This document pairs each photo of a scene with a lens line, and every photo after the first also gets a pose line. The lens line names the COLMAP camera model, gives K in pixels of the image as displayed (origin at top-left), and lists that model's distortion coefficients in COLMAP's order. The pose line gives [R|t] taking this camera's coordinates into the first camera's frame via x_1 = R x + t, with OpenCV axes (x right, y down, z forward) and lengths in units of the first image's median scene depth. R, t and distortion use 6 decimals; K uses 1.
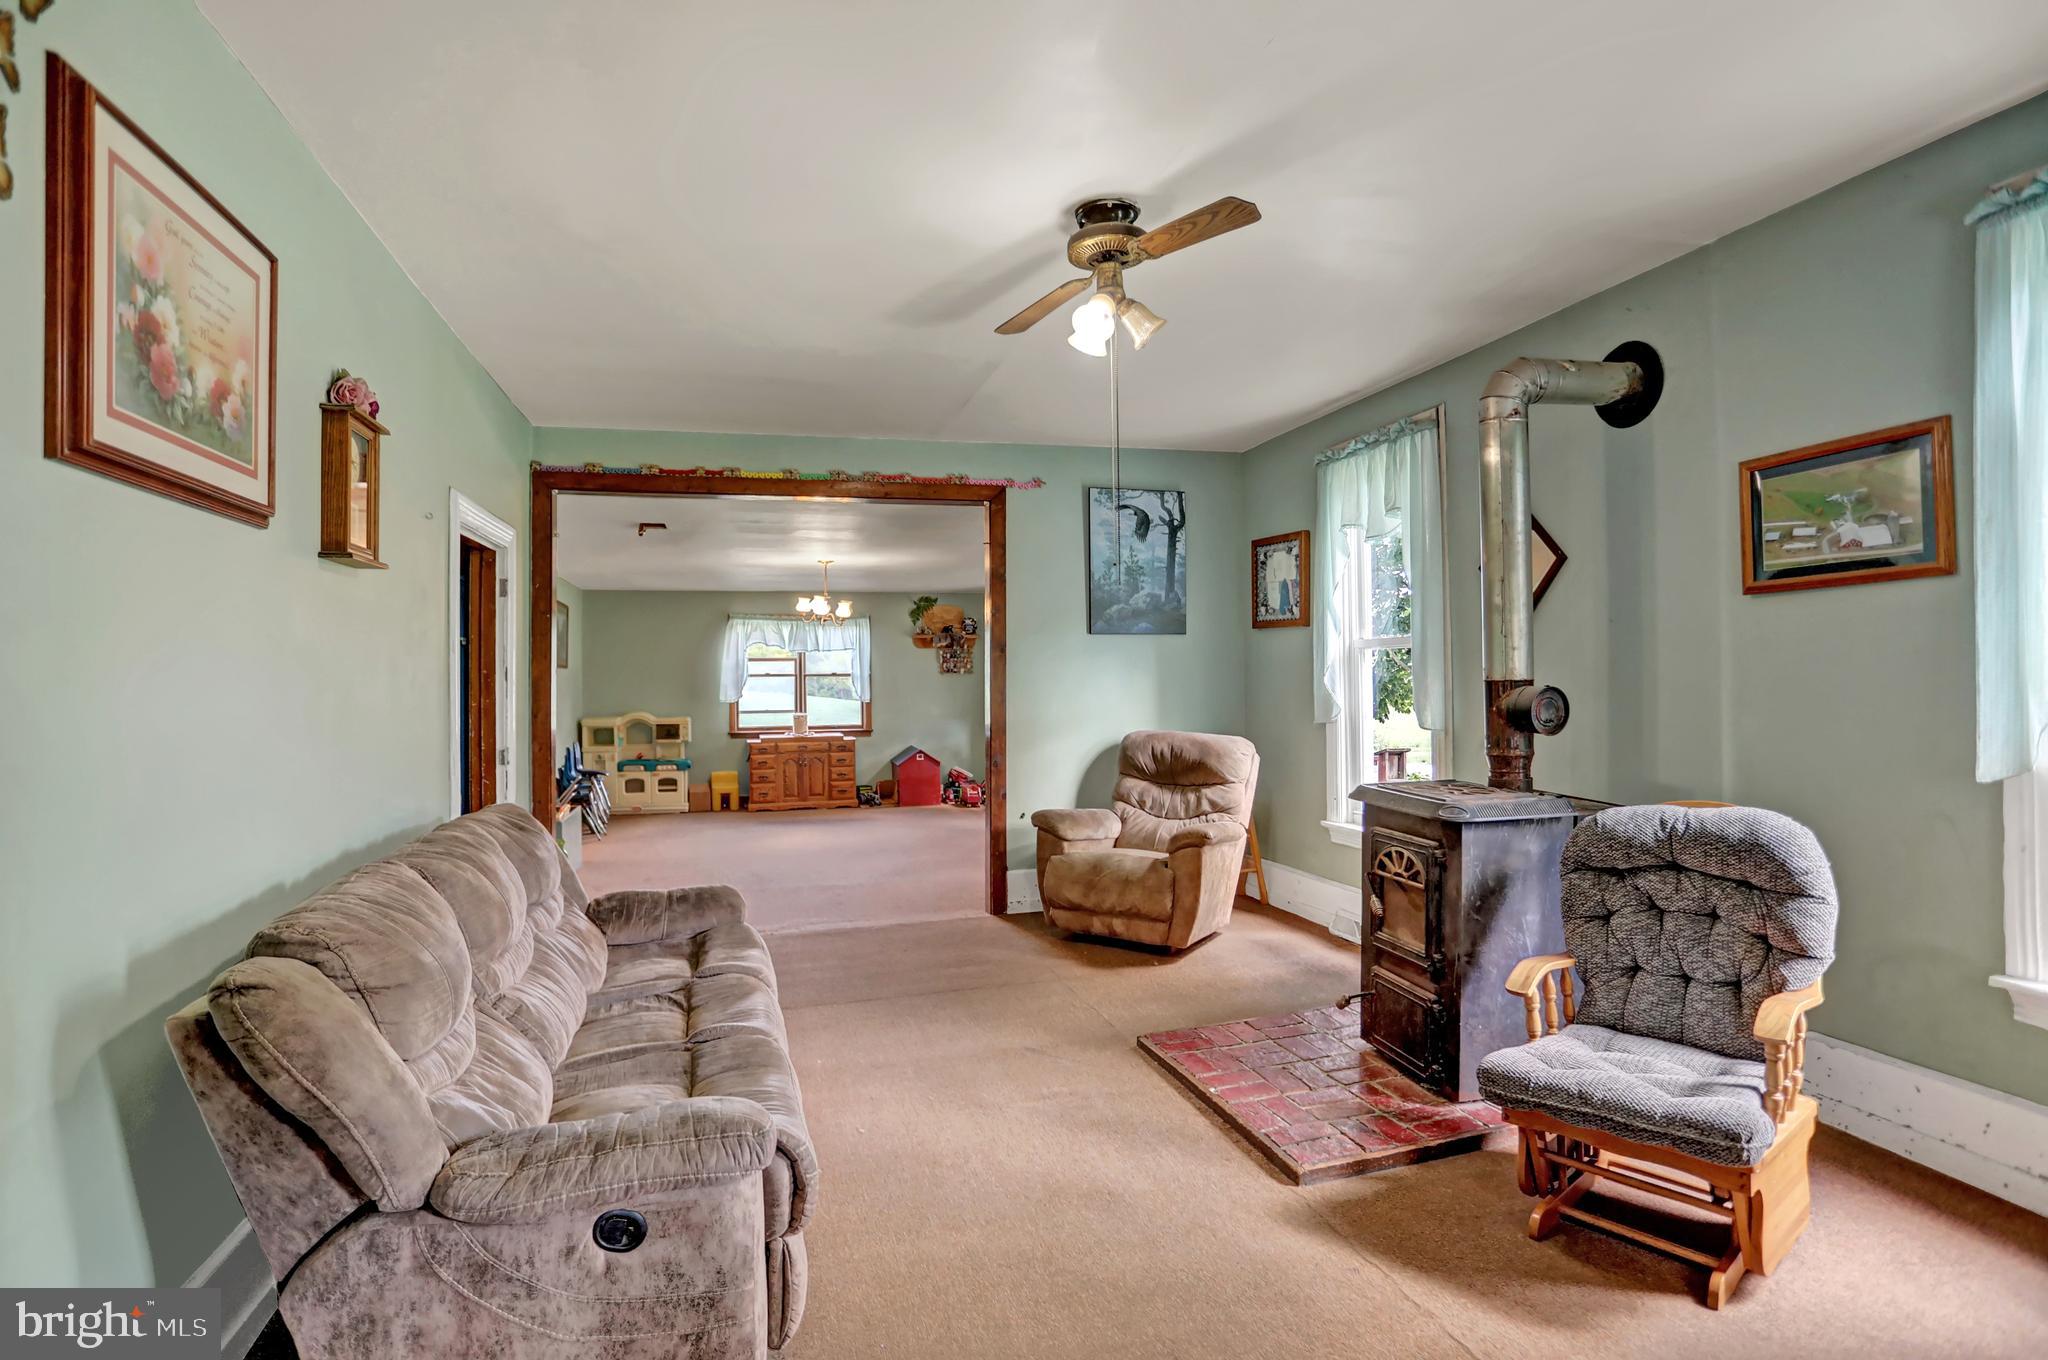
lens RADIAL K [[992.3, 0, 1030.0], [0, 992.3, 673.4], [0, 0, 1]] dist [-0.035807, -0.000080]
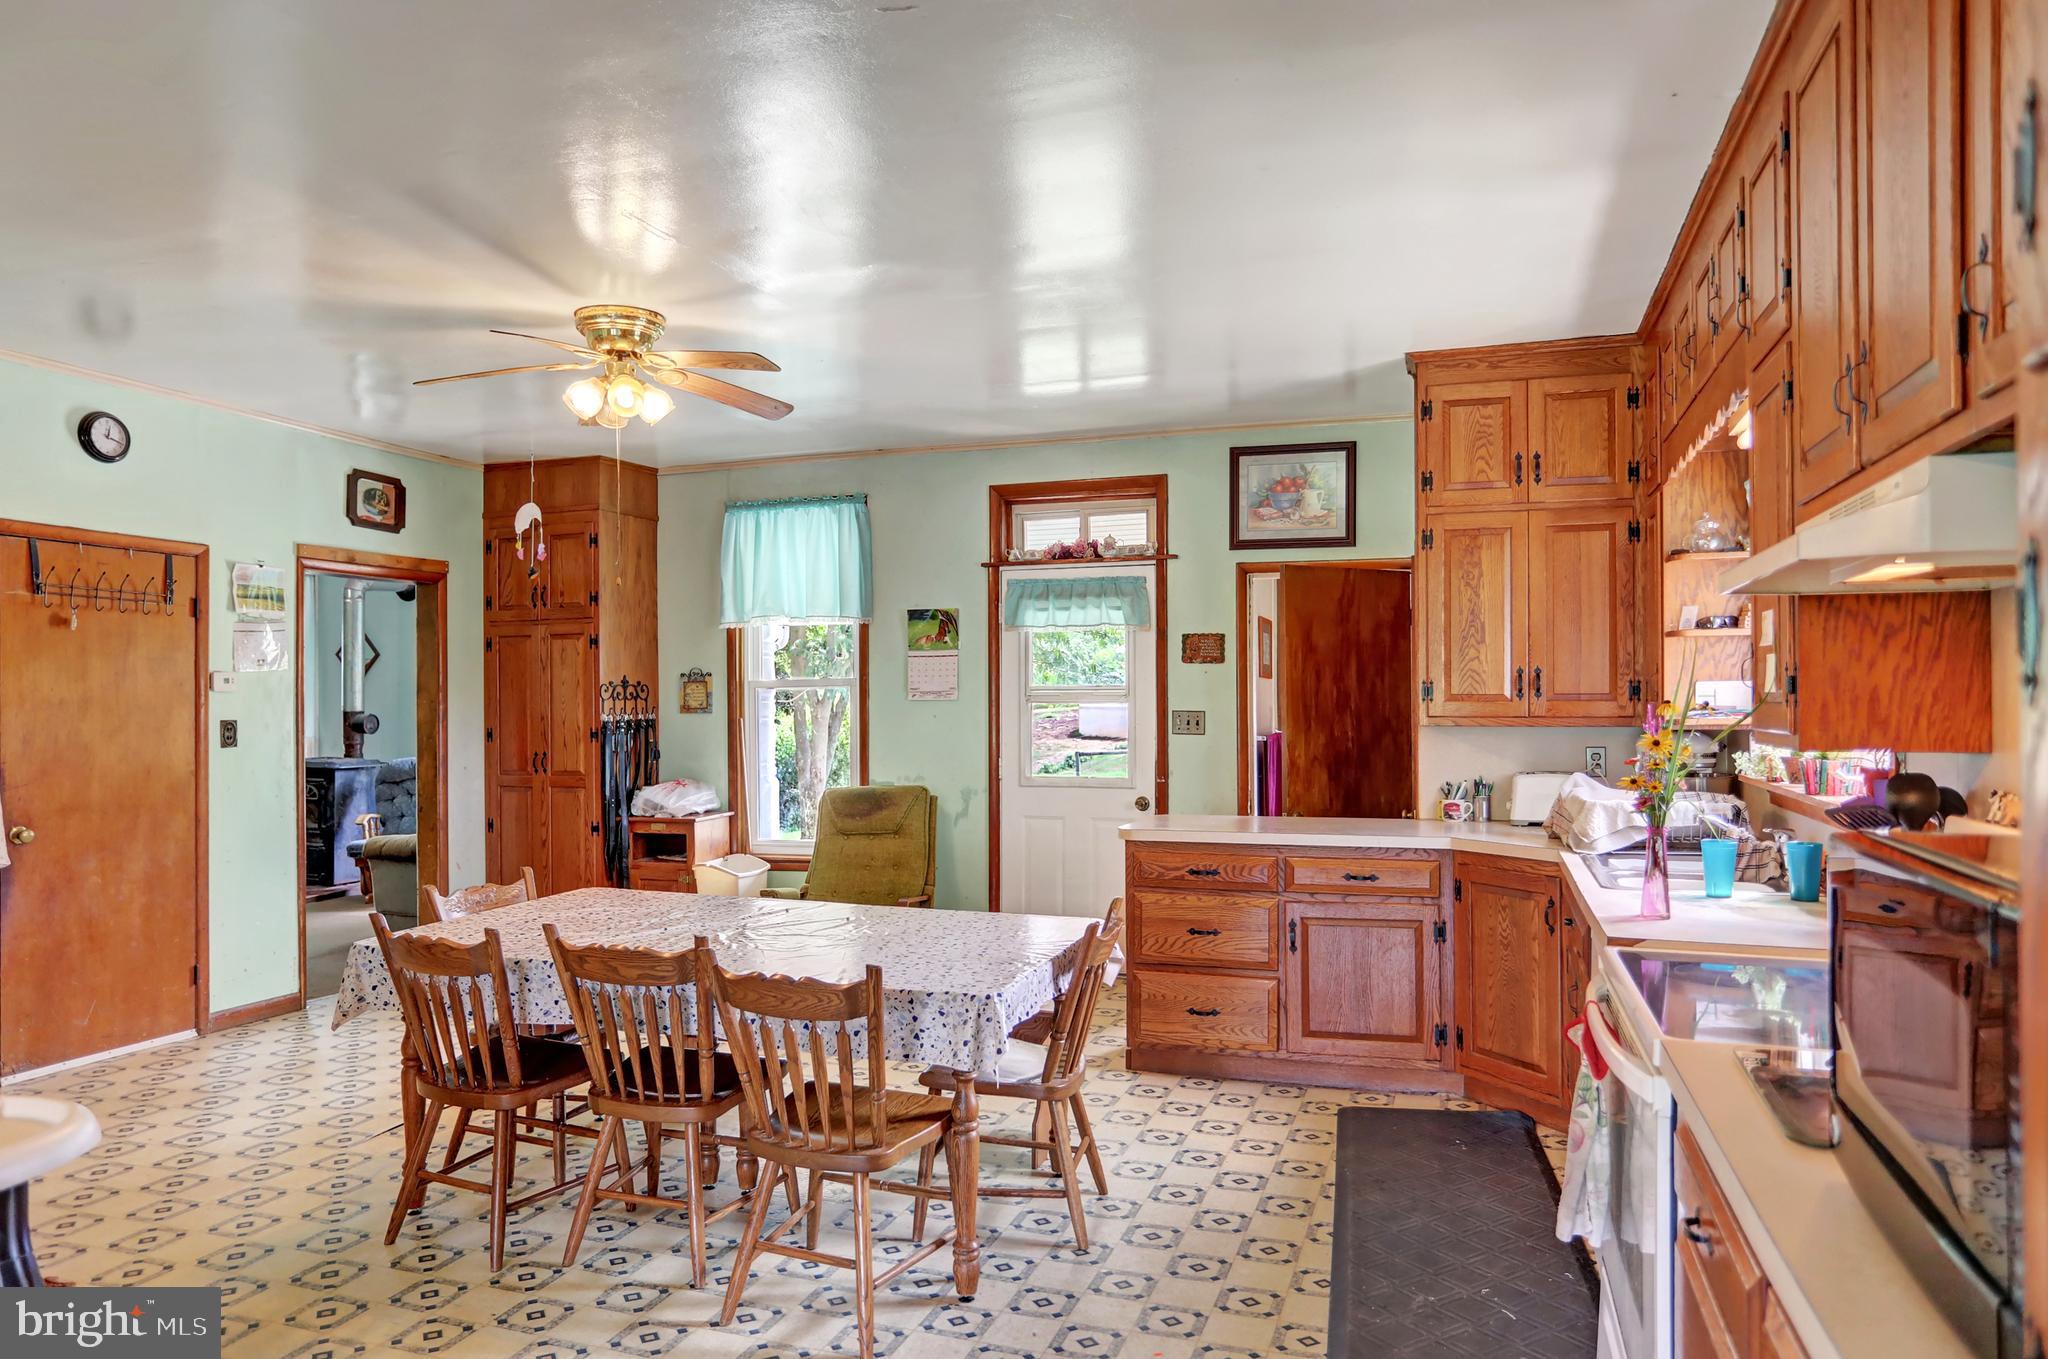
lens RADIAL K [[1291.8, 0, 1041.0], [0, 1291.8, 693.7], [0, 0, 1]] dist [-0.035263, 0.003280]
pose [[0.567097, 0.012852, 0.823551, -0.325393], [-0.005942, 0.999916, -0.011513, -0.002487], [-0.823629, 0.001635, 0.567126, -0.616987]]
